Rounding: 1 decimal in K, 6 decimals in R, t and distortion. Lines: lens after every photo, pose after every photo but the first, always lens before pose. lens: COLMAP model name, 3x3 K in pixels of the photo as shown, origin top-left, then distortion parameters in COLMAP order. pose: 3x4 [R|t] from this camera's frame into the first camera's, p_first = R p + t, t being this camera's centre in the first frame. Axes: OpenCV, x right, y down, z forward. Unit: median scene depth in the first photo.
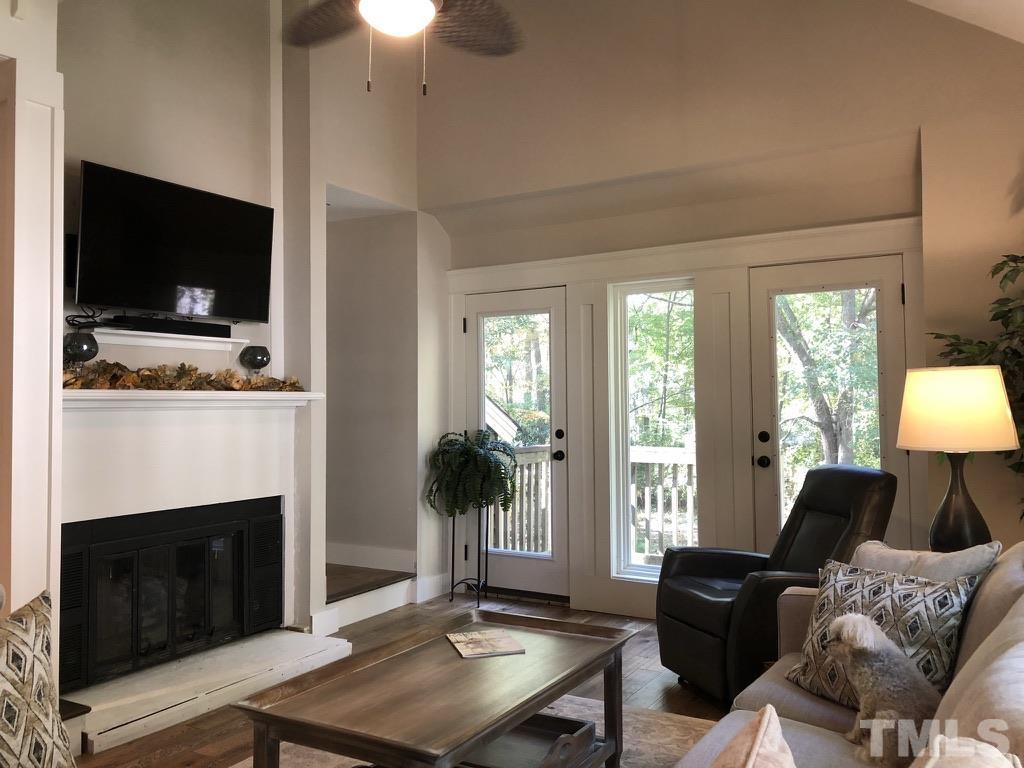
lens RADIAL K [[837.5, 0, 522.1], [0, 837.5, 378.4], [0, 0, 1]] dist [-0.001655, 0.034885]
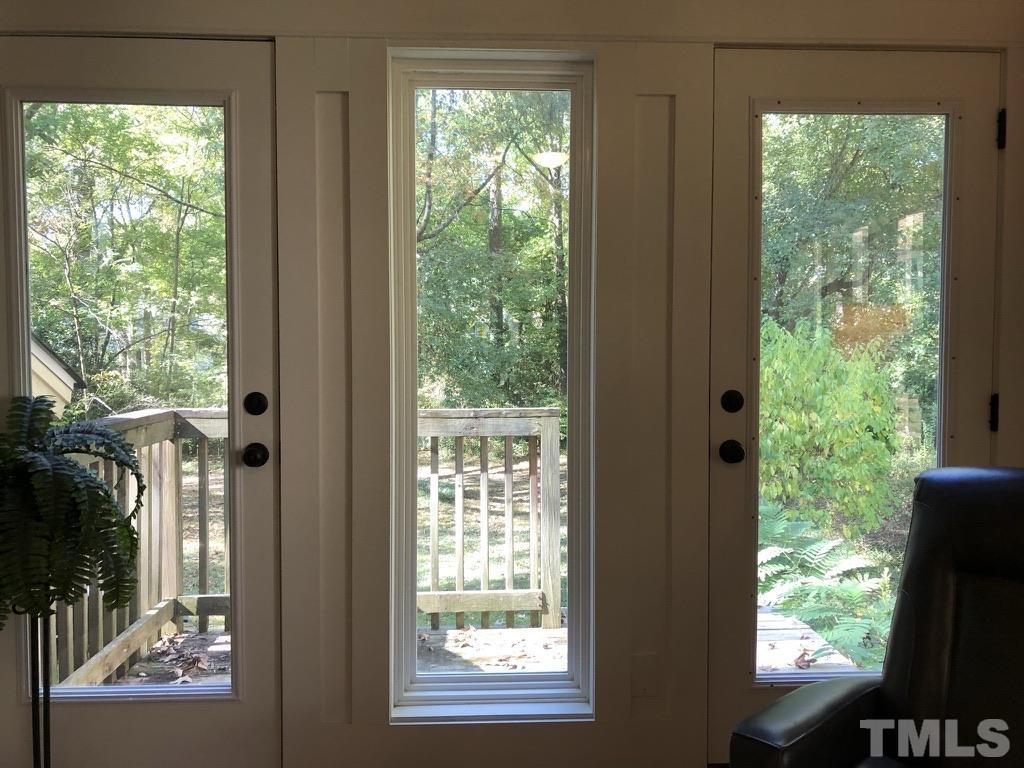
lens RADIAL K [[837.5, 0, 522.1], [0, 837.5, 378.4], [0, 0, 1]] dist [-0.001655, 0.034885]
pose [[0.834856, -0.021455, 0.550051, -0.074223], [-0.022714, 0.997046, 0.073366, 0.020170], [-0.550000, -0.073744, 0.831902, 0.583688]]
